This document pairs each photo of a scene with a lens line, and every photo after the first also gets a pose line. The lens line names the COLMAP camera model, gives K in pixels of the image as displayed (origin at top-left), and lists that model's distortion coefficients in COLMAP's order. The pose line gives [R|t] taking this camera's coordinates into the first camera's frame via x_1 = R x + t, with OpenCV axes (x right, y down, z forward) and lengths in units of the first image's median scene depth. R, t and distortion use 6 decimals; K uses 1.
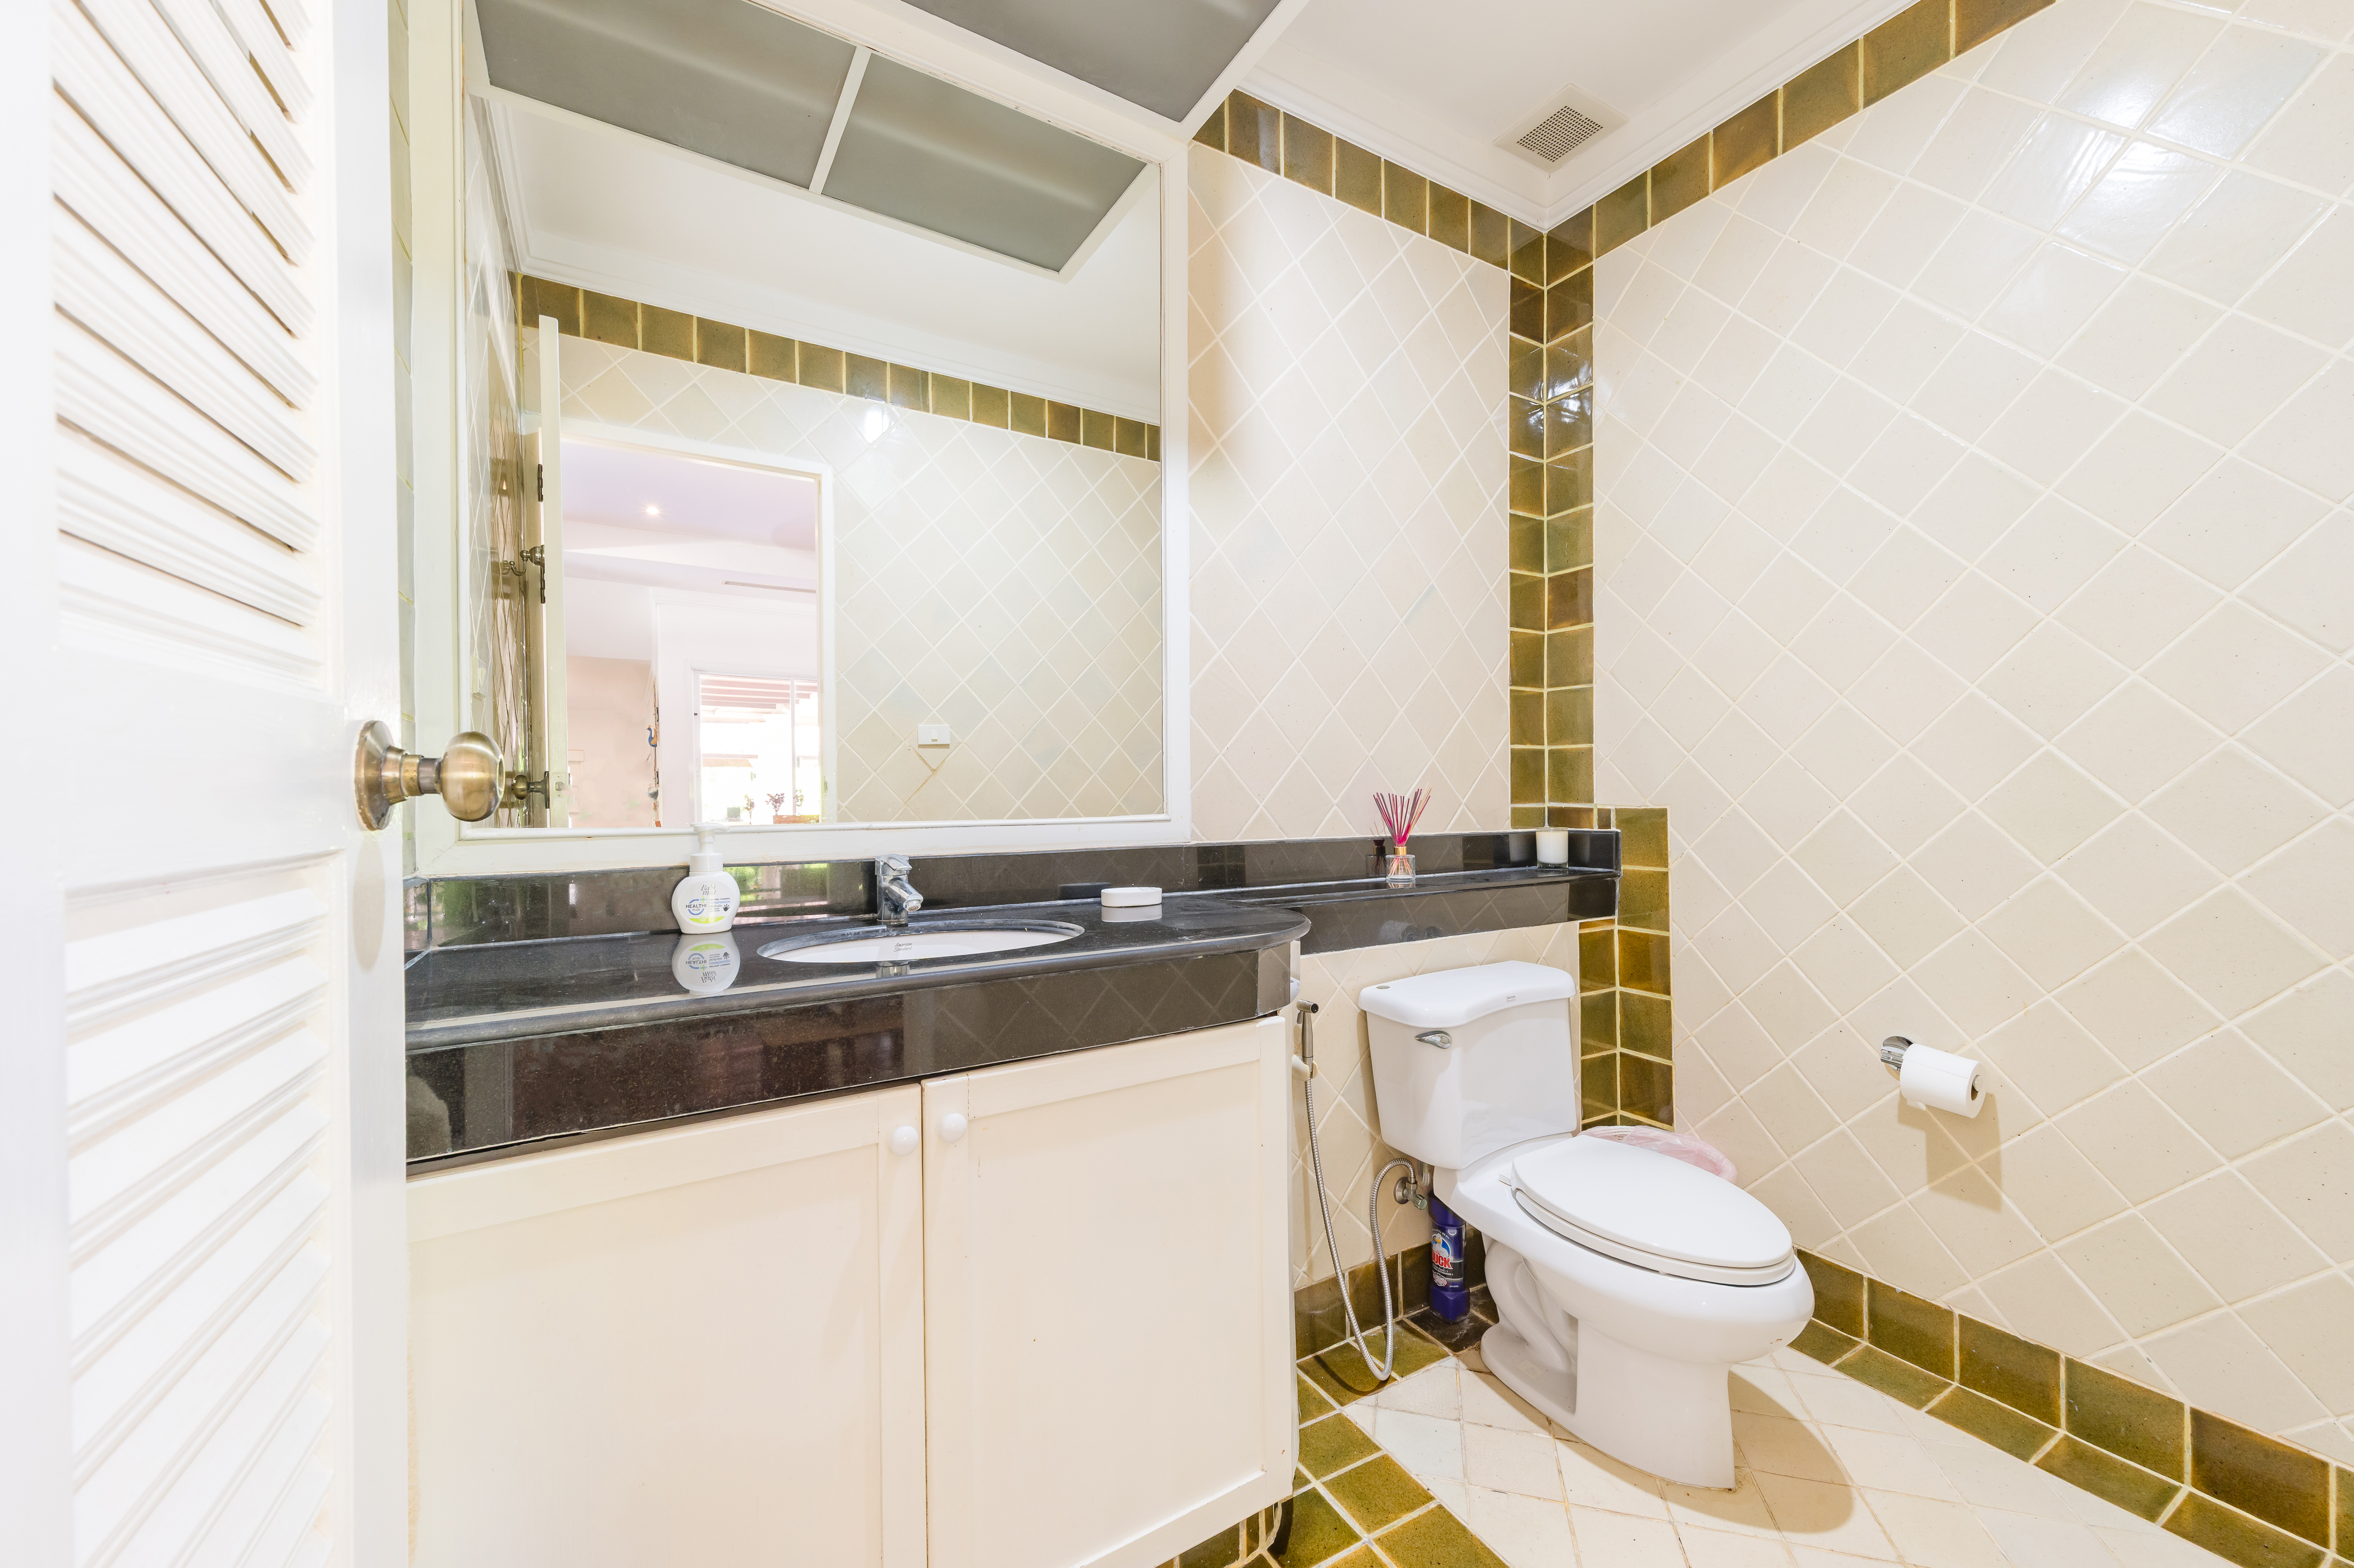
lens RADIAL K [[912.0, 0, 1185.4], [0, 912.0, 790.6], [0, 0, 1]] dist [0.014383, -0.000138]
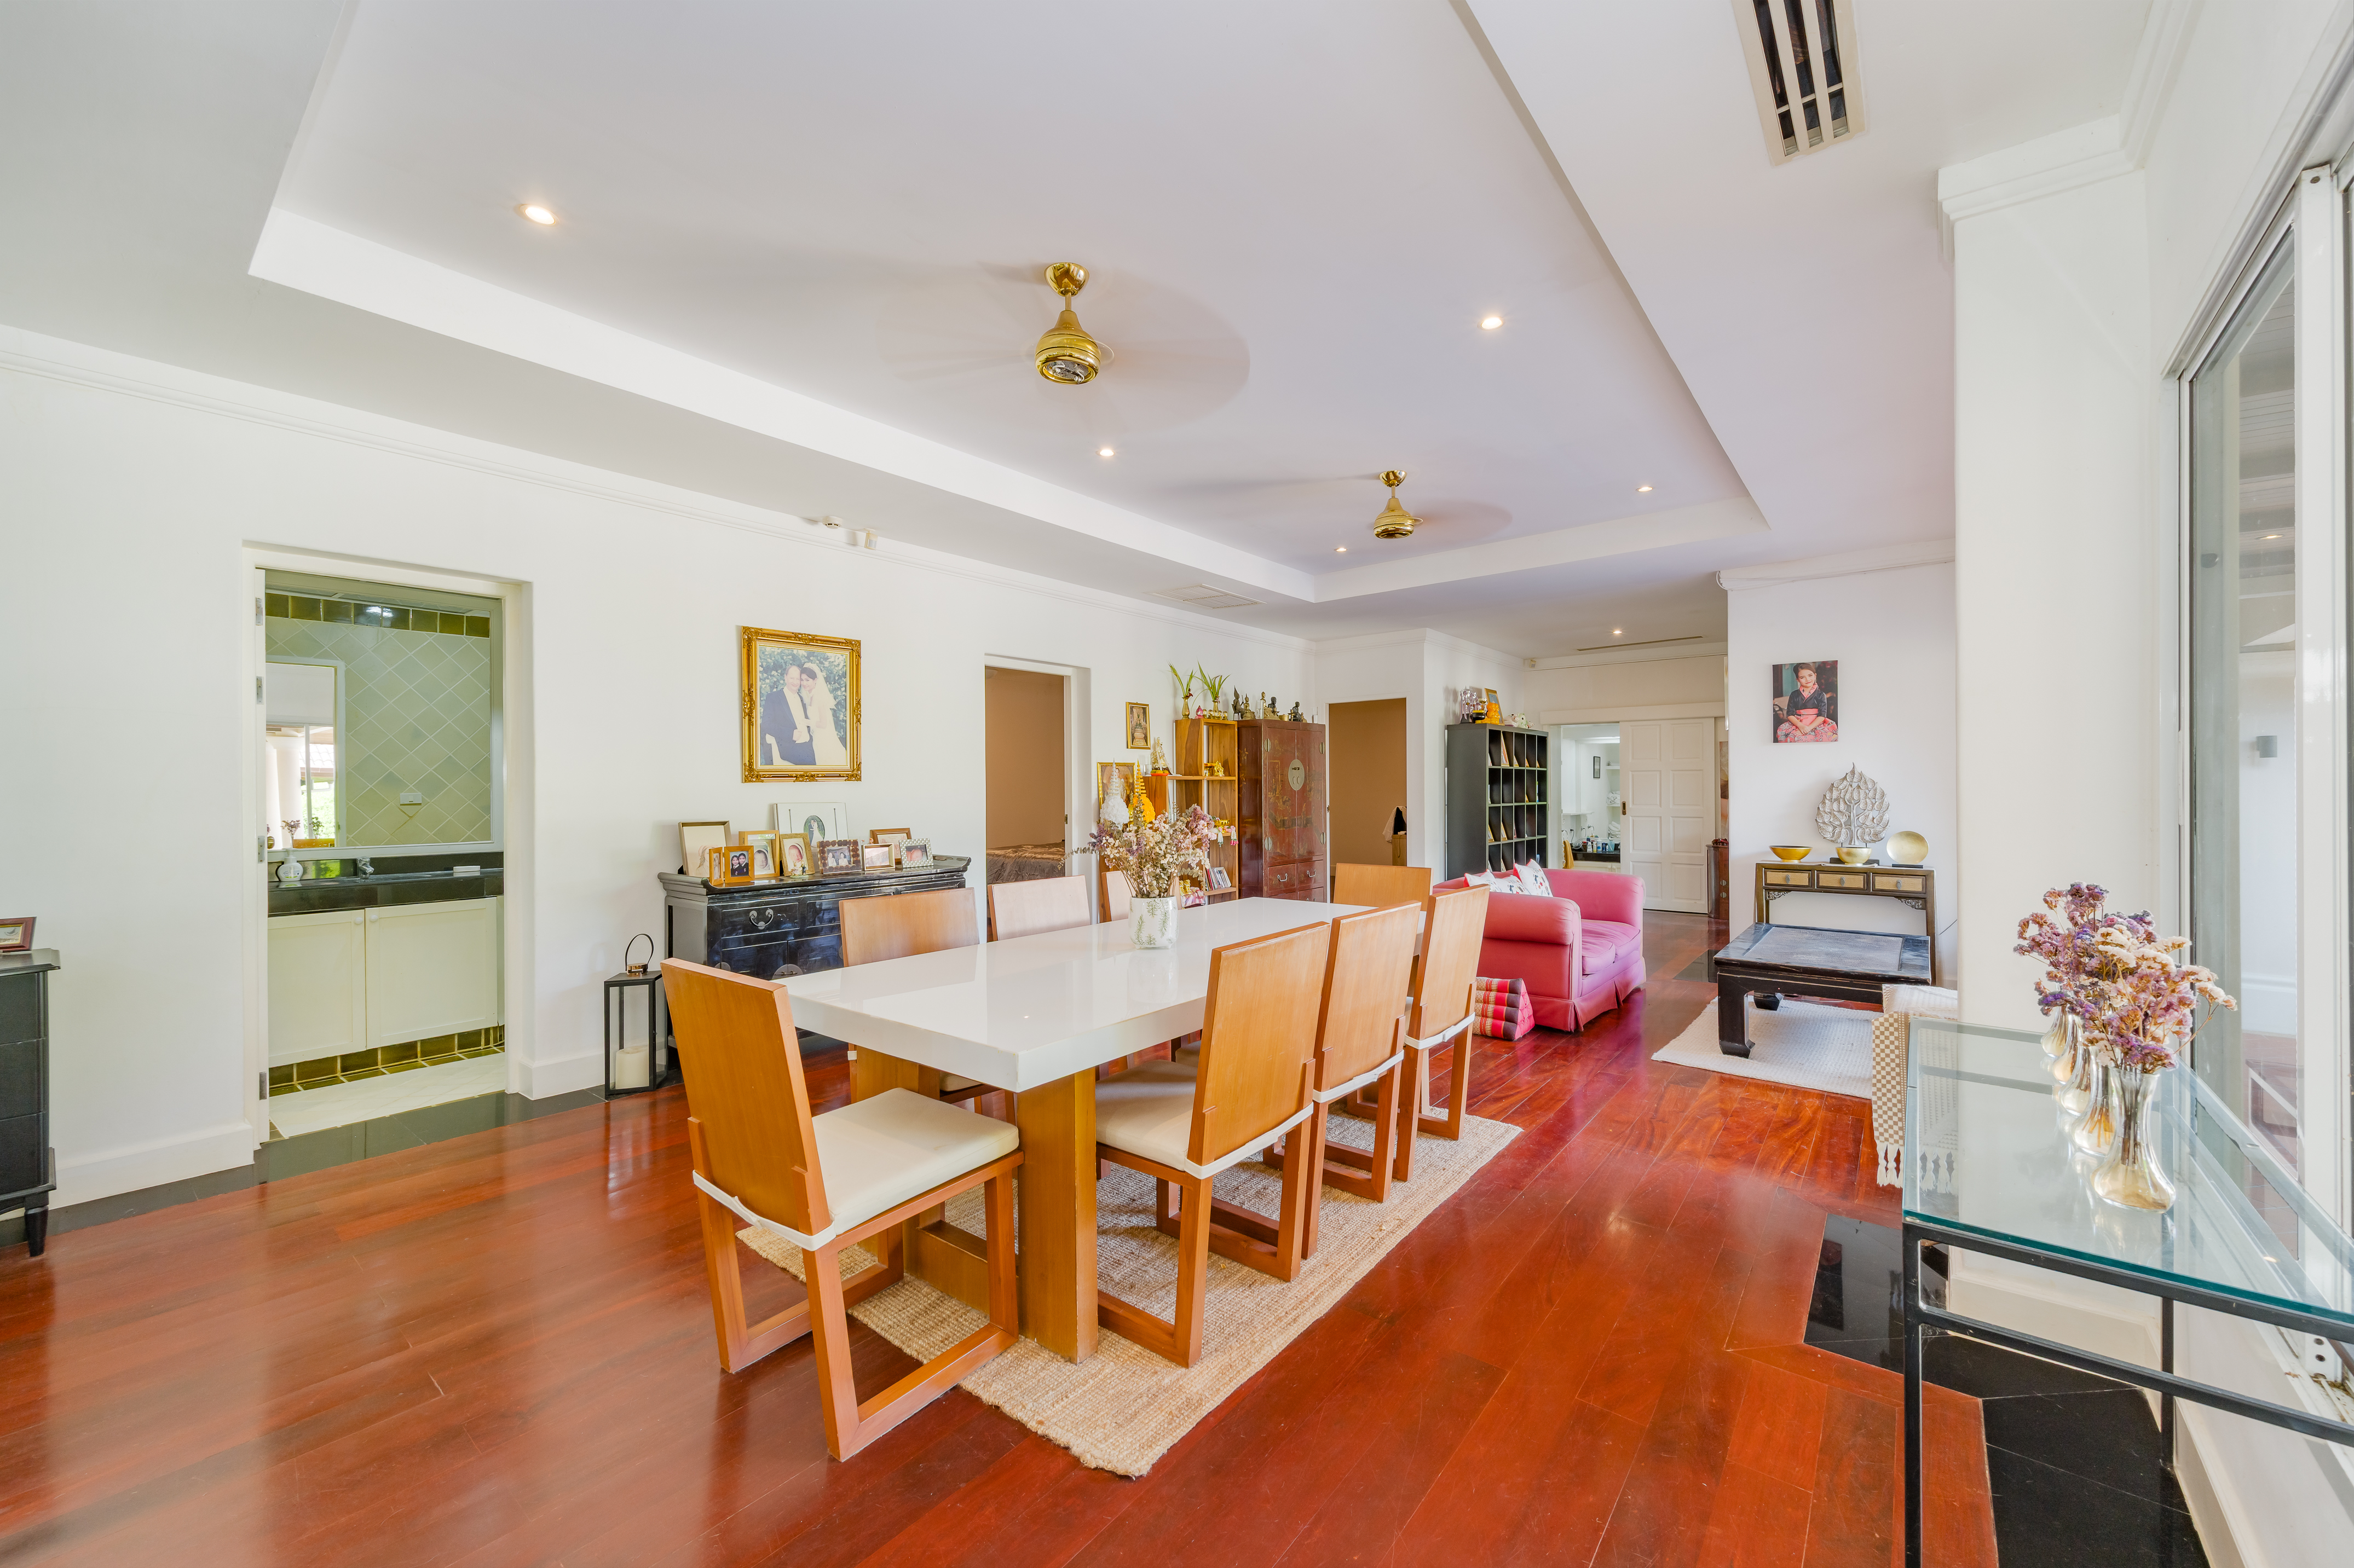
lens RADIAL K [[912.0, 0, 1185.4], [0, 912.0, 790.6], [0, 0, 1]] dist [0.014383, -0.000138]
pose [[0.934729, -0.000015, 0.355362, 1.662072], [0.002430, 0.999977, -0.006349, -0.183848], [-0.355354, 0.006798, 0.934707, -4.154823]]
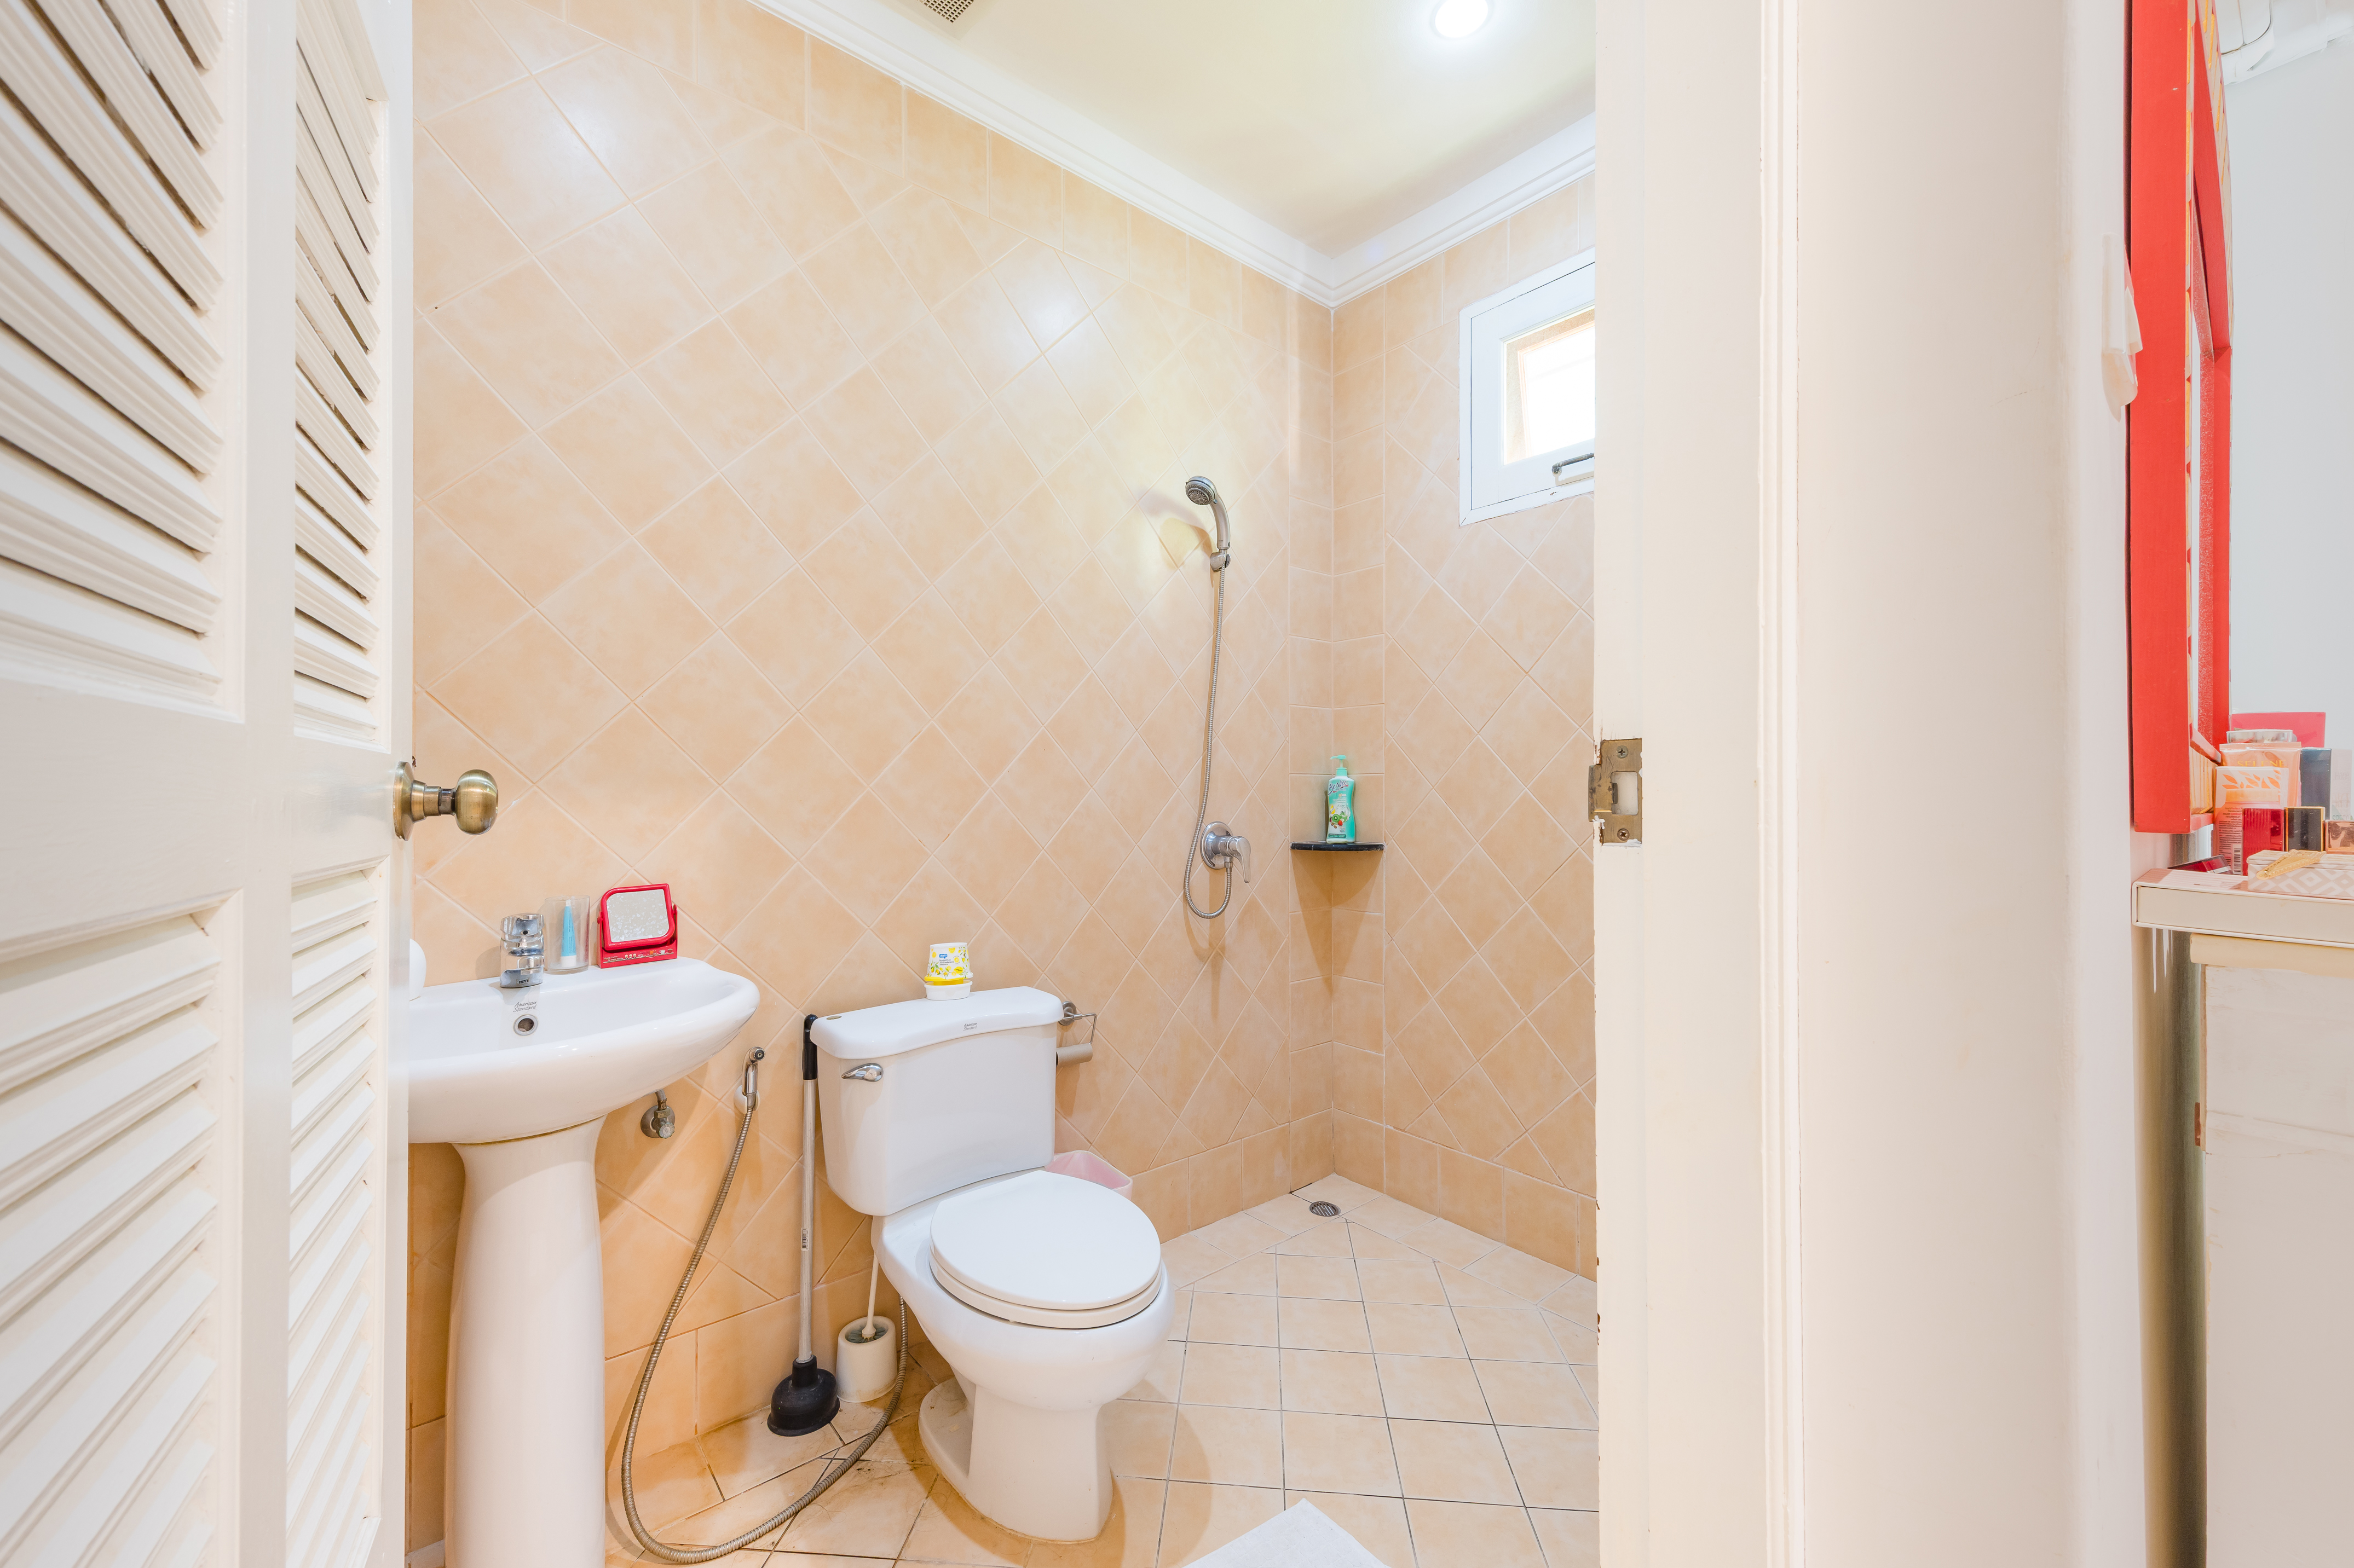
lens RADIAL K [[912.0, 0, 1185.4], [0, 912.0, 790.6], [0, 0, 1]] dist [0.014383, -0.000138]
pose [[0.998370, 0.004855, 0.056869, 0.193773], [-0.004010, 0.999880, -0.014964, -0.015634], [-0.056934, 0.014712, 0.998270, -0.419338]]
